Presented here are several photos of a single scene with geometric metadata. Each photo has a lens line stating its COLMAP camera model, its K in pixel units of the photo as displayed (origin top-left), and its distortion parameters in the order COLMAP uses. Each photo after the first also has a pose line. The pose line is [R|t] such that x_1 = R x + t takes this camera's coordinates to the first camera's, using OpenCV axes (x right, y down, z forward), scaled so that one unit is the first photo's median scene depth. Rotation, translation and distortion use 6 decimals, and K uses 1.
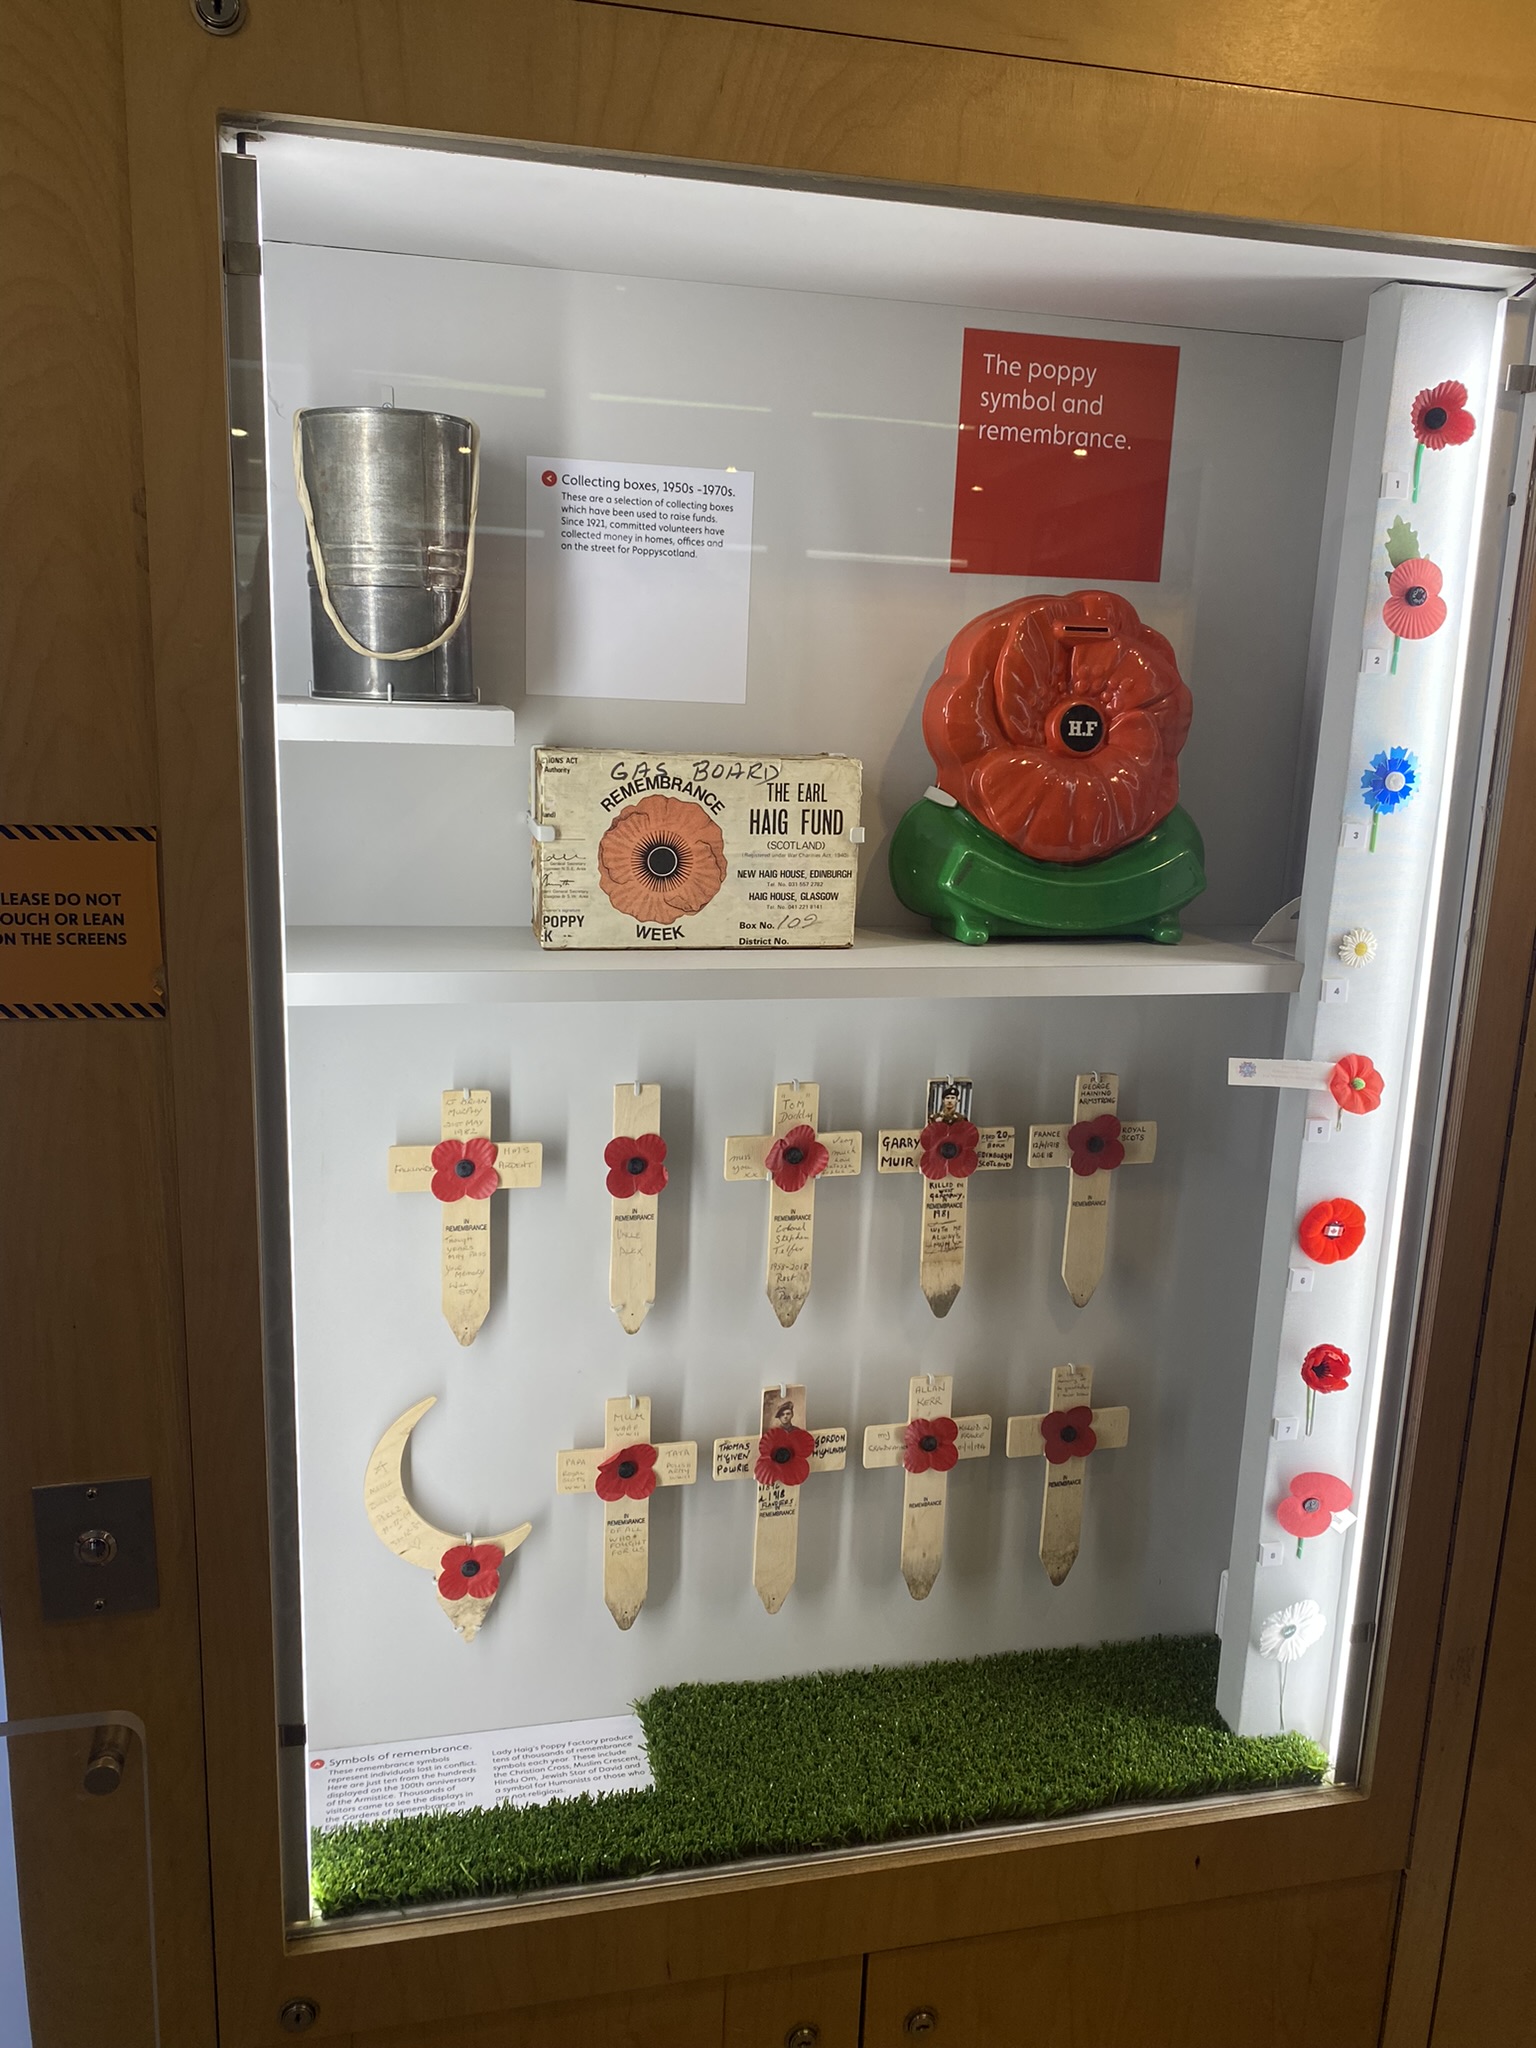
lens RADIAL K [[1514.6, 0, 768.0], [0, 1514.6, 1024.0], [0, 0, 1]] dist [0.144073, -0.260862]
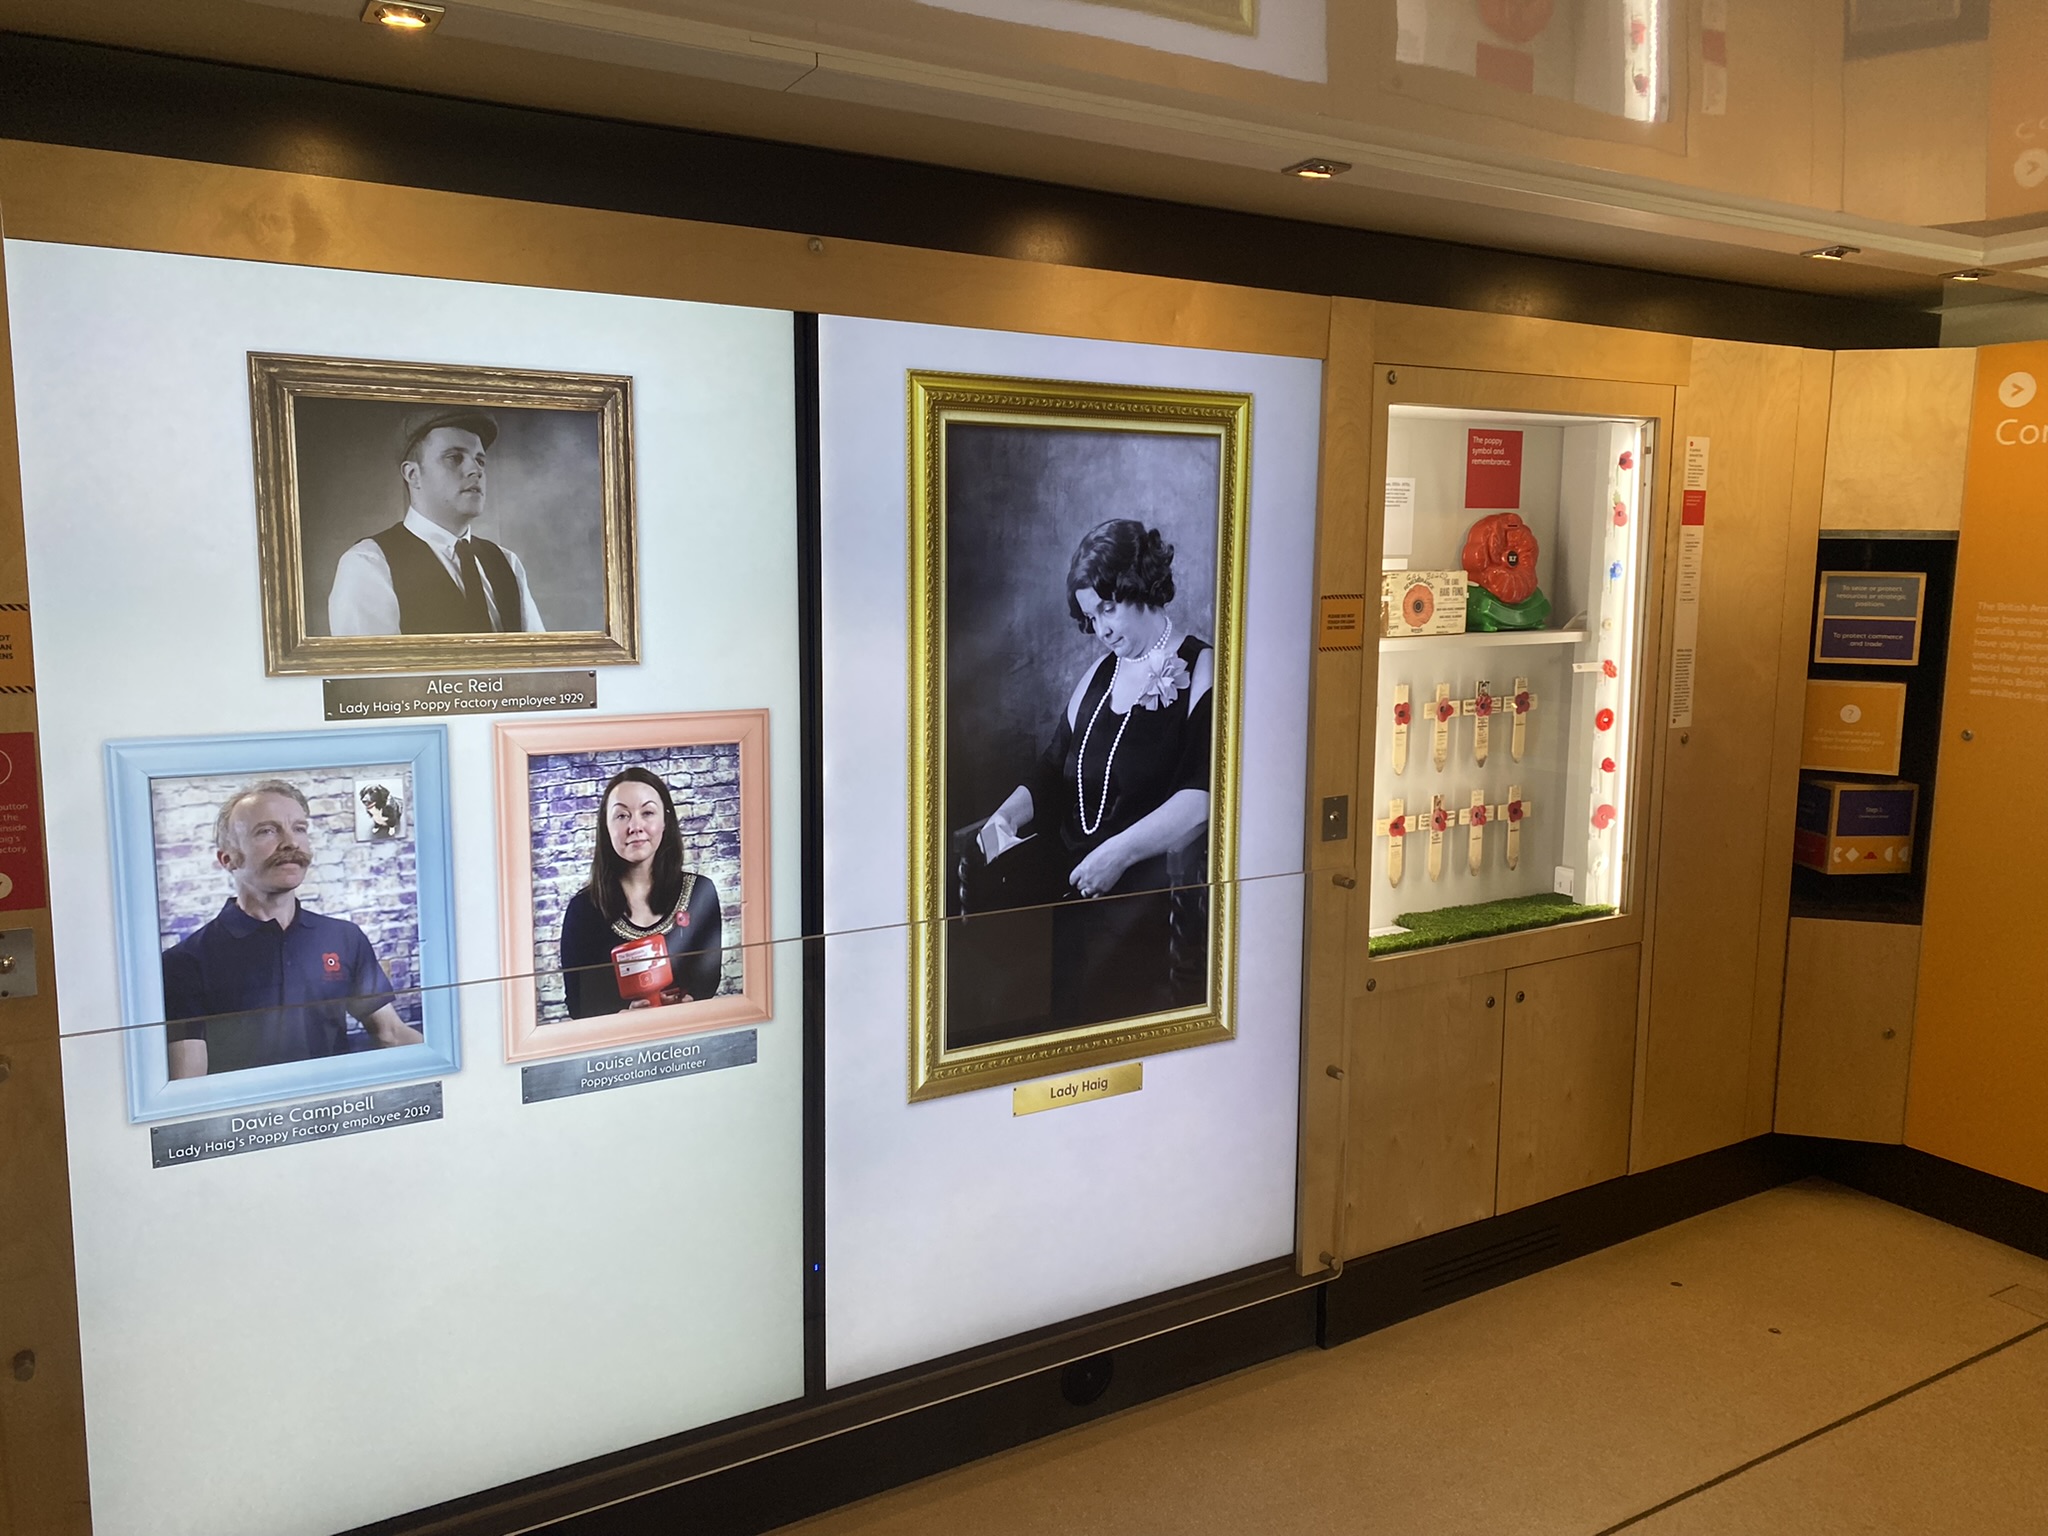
lens RADIAL K [[1514.6, 0, 1024.0], [0, 1514.6, 768.0], [0, 0, 1]] dist [0.144073, -0.260862]
pose [[0.949062, -0.078660, 0.305114, -1.633111], [0.099239, 0.993677, -0.052508, 0.272097], [-0.299054, 0.080113, 0.950867, -1.509764]]
